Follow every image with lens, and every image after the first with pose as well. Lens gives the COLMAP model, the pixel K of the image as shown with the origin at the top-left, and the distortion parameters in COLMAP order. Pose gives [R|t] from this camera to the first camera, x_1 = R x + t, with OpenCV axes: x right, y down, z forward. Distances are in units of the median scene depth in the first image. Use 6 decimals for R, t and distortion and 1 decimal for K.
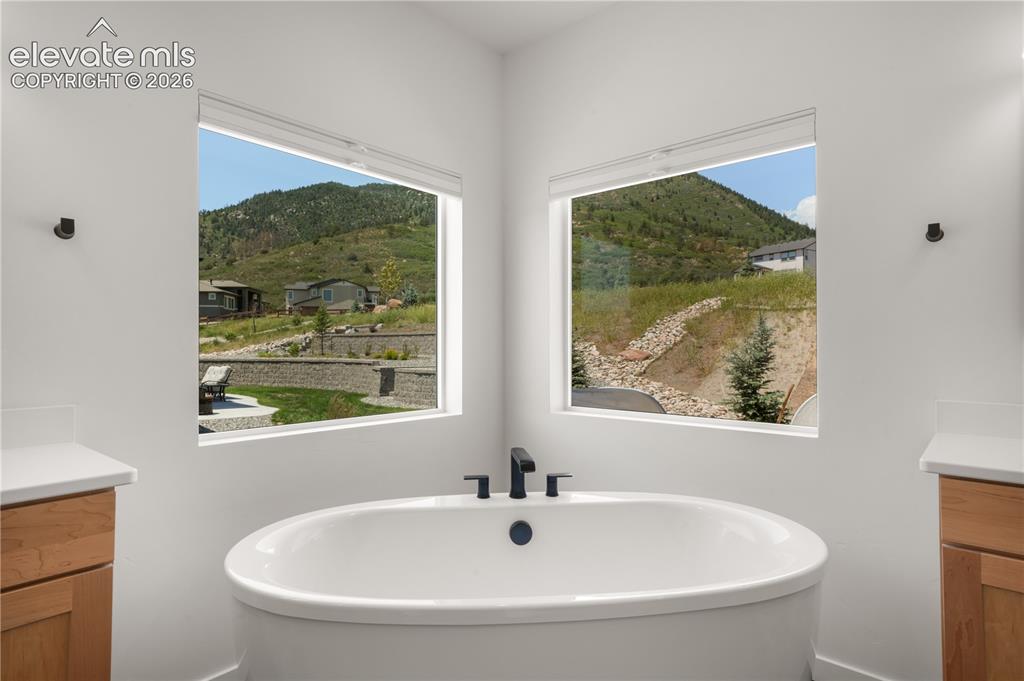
lens RADIAL K [[547.8, 0, 512.0], [0, 547.8, 340.5], [0, 0, 1]] dist [0.000902, 0.000281]
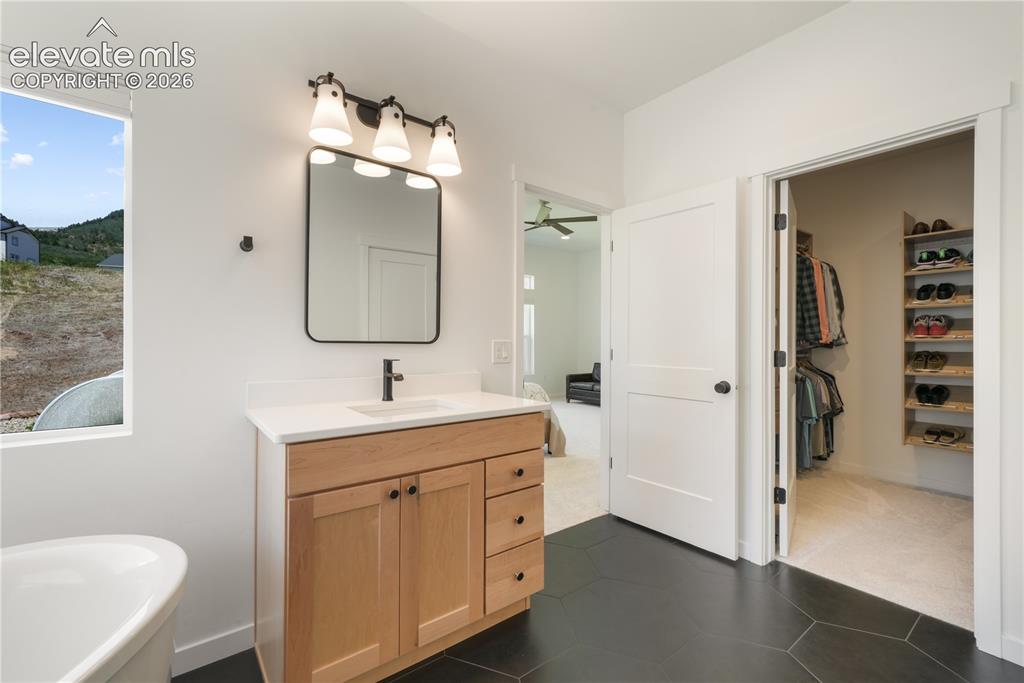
lens RADIAL K [[426.6, 0, 512.0], [0, 426.6, 341.5], [0, 0, 1]] dist [0.001153, 0.000025]
pose [[0.178277, -0.001528, 0.983979, -0.067460], [-0.019031, 0.999806, 0.005001, 0.002732], [-0.983796, -0.019617, 0.178213, 0.341386]]
